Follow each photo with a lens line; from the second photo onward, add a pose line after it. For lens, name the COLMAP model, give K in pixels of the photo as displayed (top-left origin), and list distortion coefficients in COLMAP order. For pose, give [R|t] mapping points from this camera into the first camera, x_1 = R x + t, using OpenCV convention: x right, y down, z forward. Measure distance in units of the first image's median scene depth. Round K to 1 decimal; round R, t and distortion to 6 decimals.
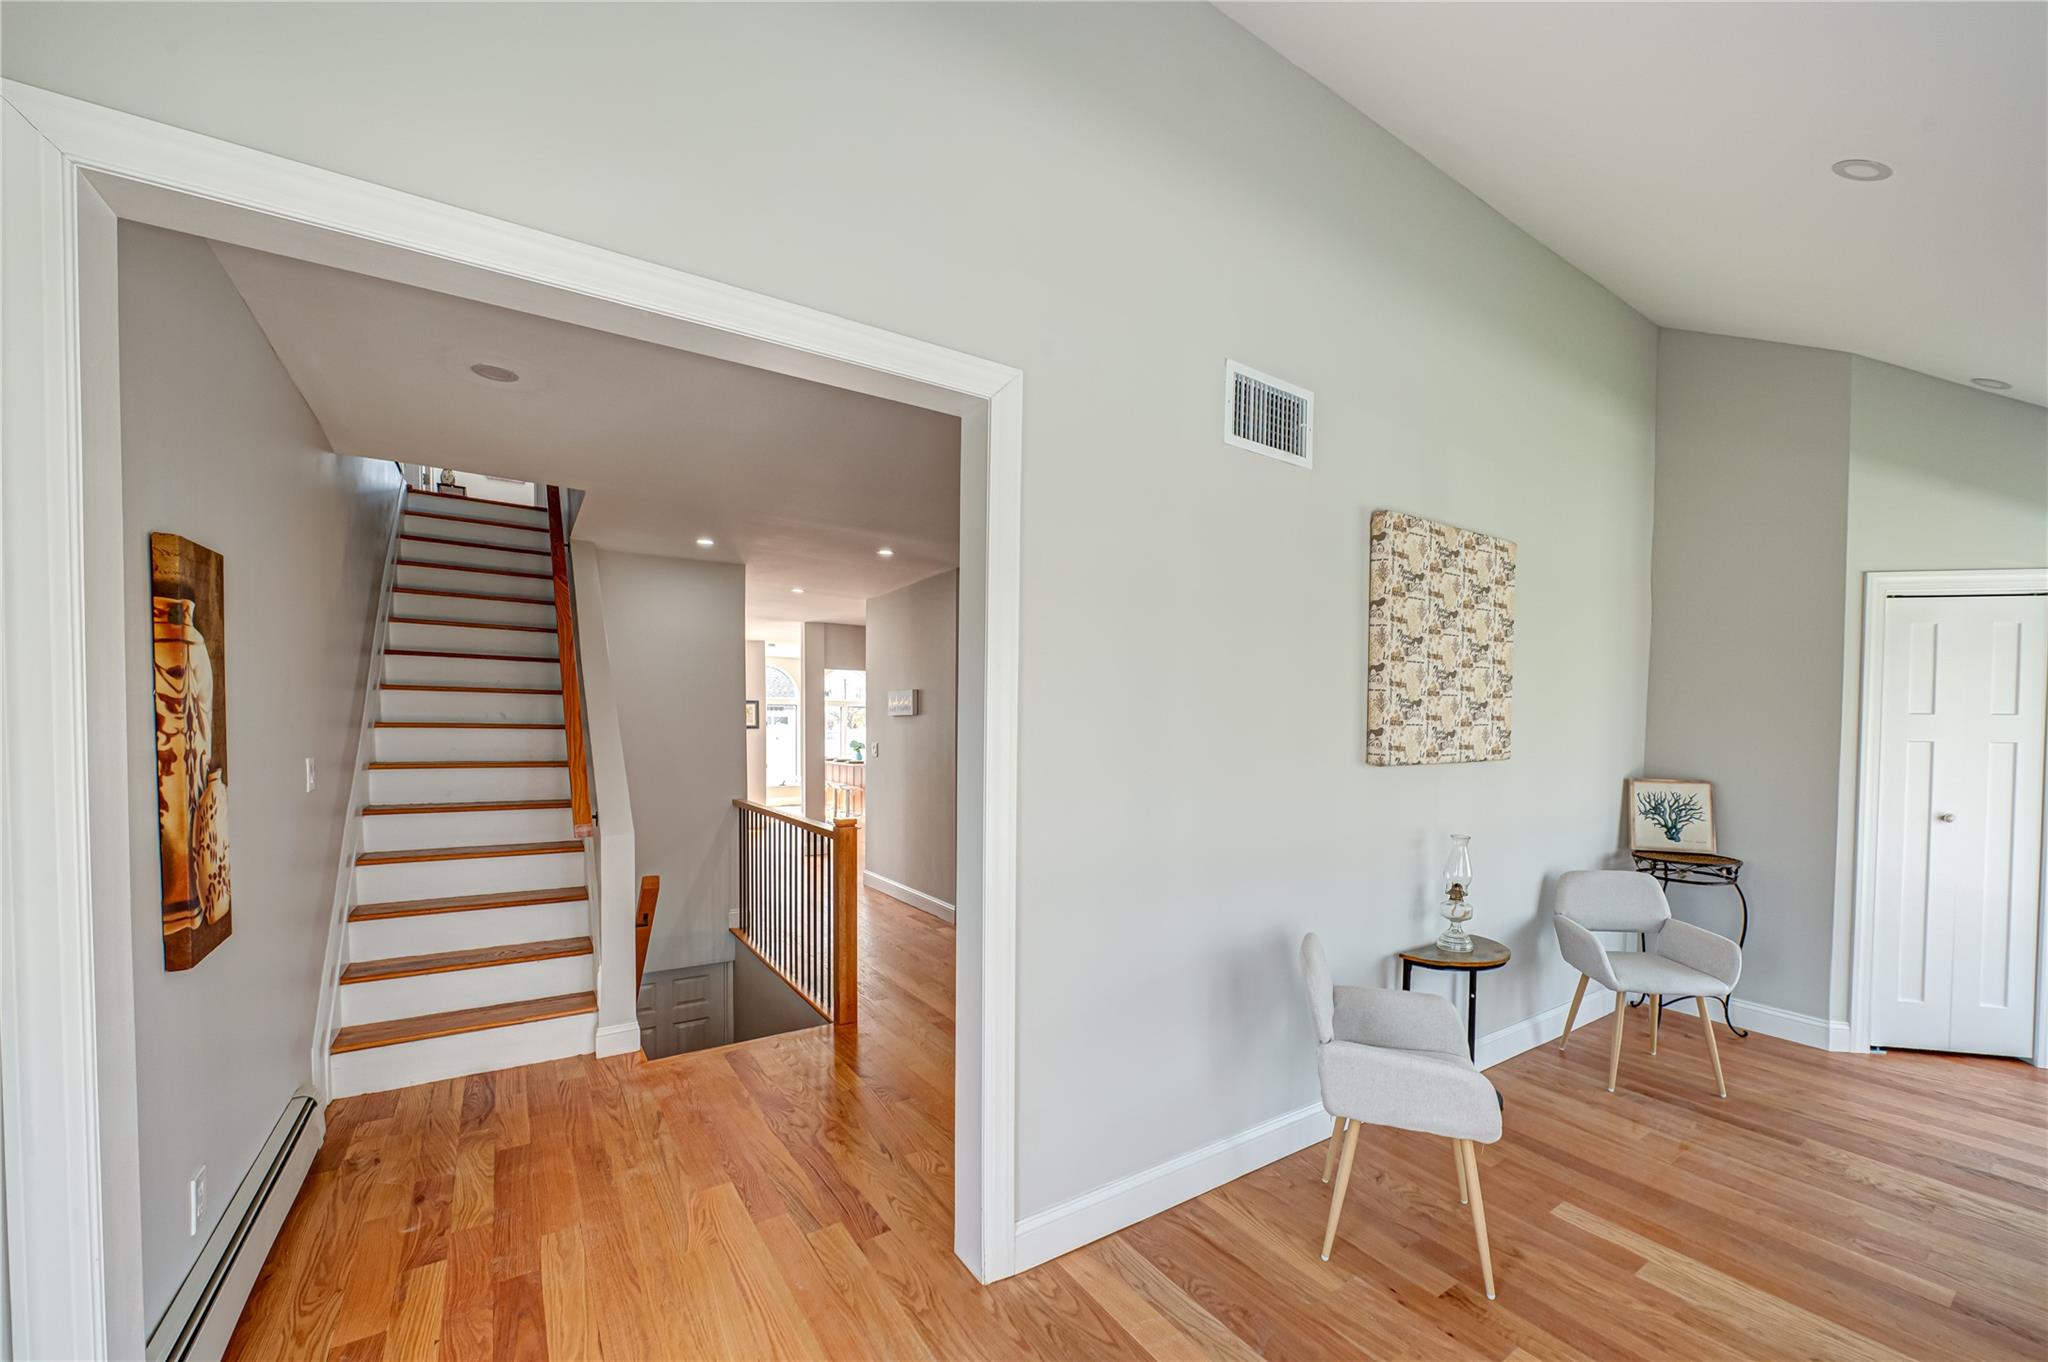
lens RADIAL K [[807.1, 0, 1076.4], [0, 807.1, 751.6], [0, 0, 1]] dist [-0.001540, -0.000170]
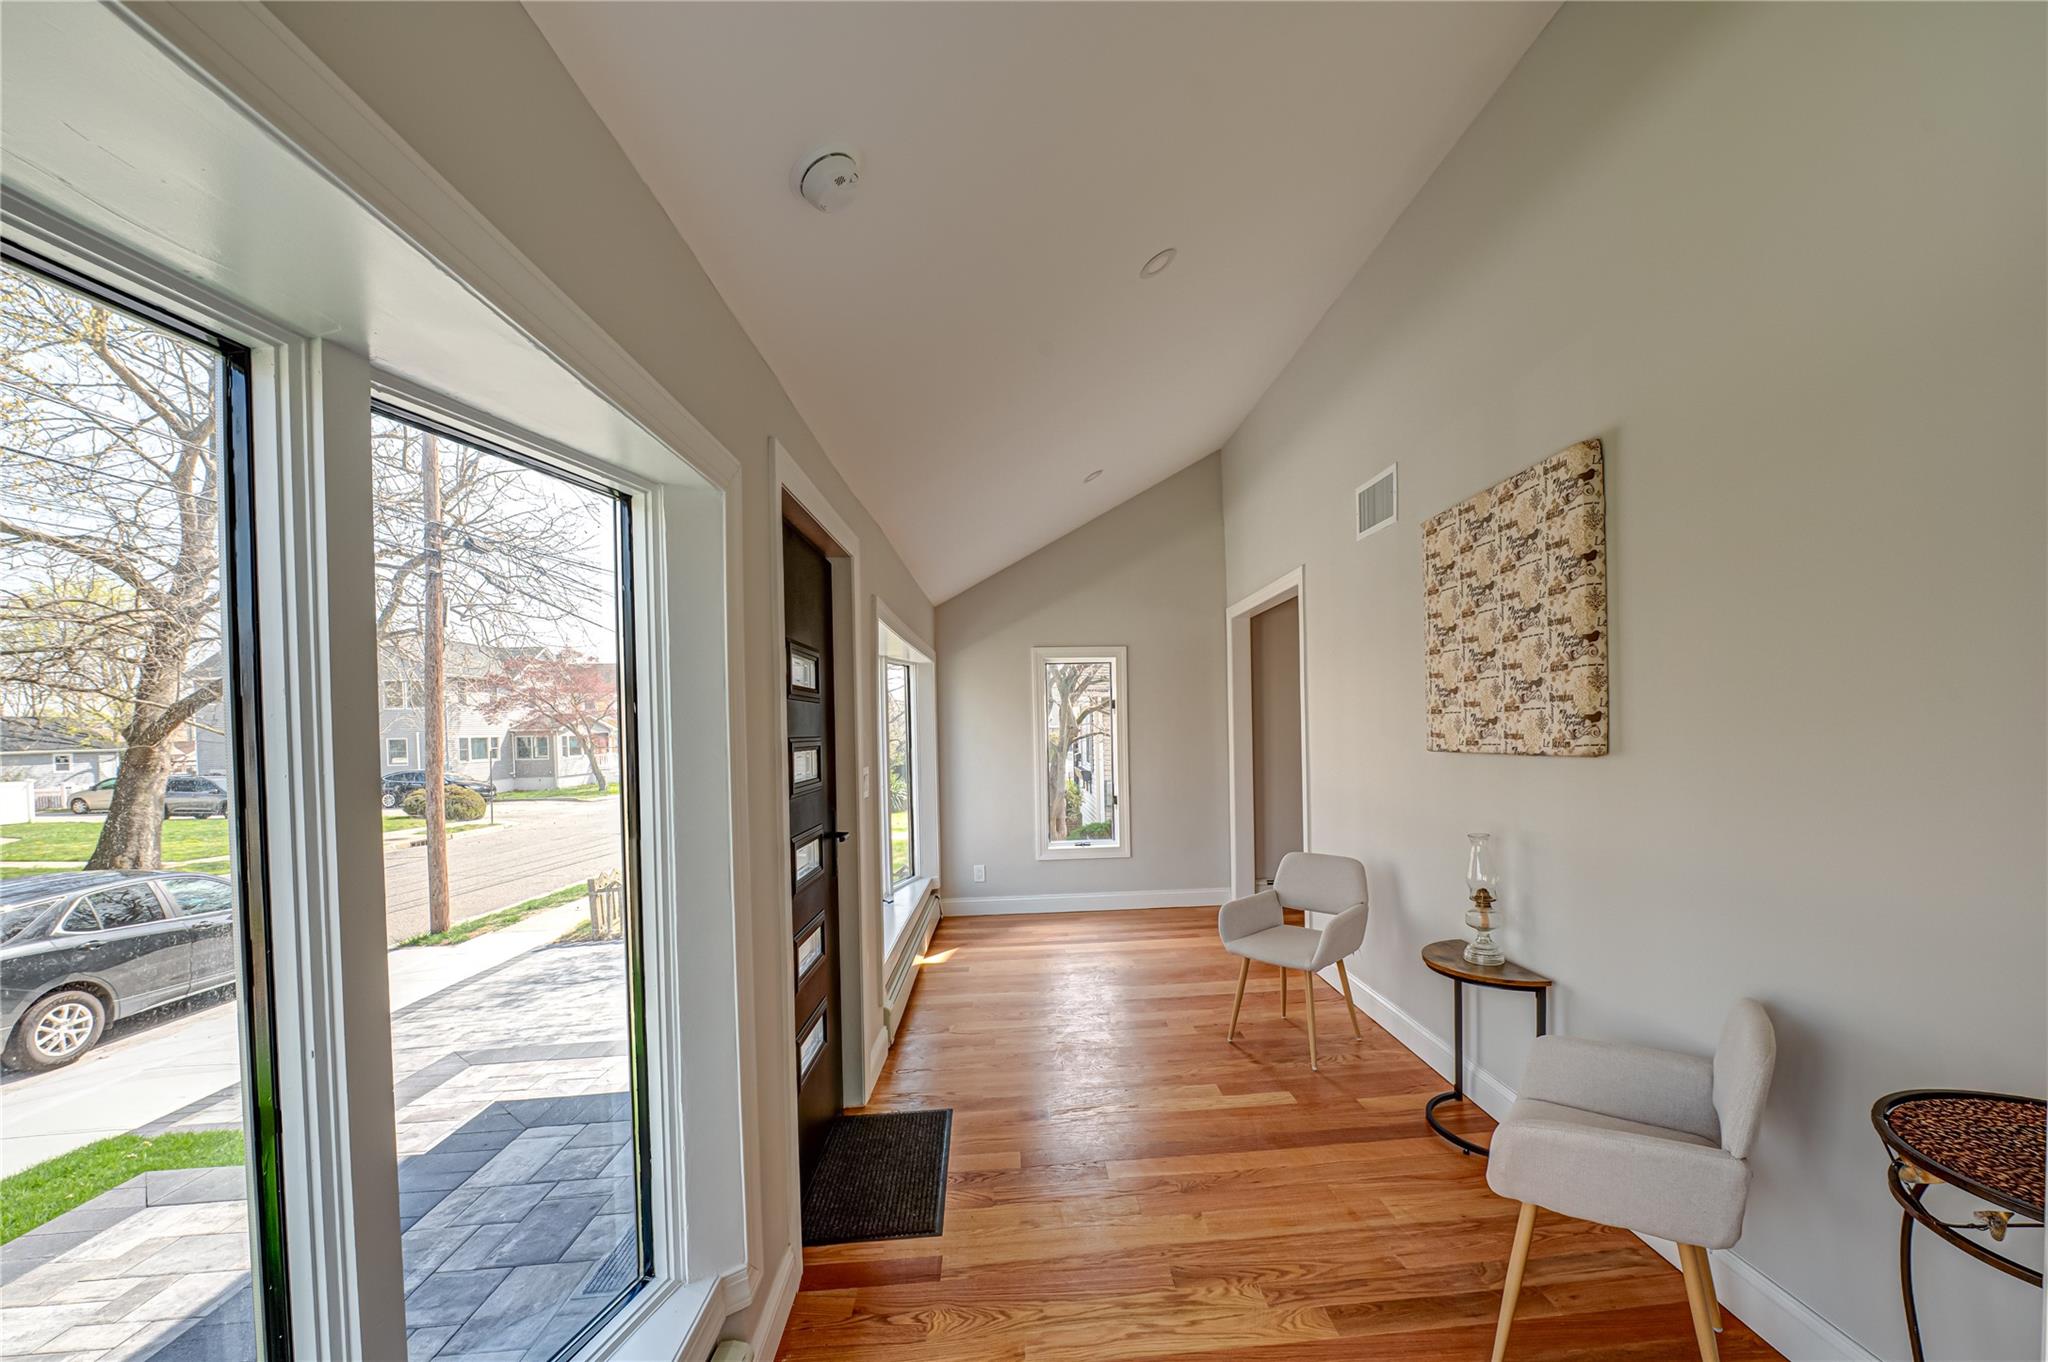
lens RADIAL K [[805.7, 0, 1073.6], [0, 805.7, 735.7], [0, 0, 1]] dist [-0.008541, -0.000205]
pose [[-0.511138, 0.014074, -0.859384, 1.477683], [-0.007362, 0.999758, 0.020752, -0.020903], [0.859467, 0.016934, -0.510910, 1.069603]]
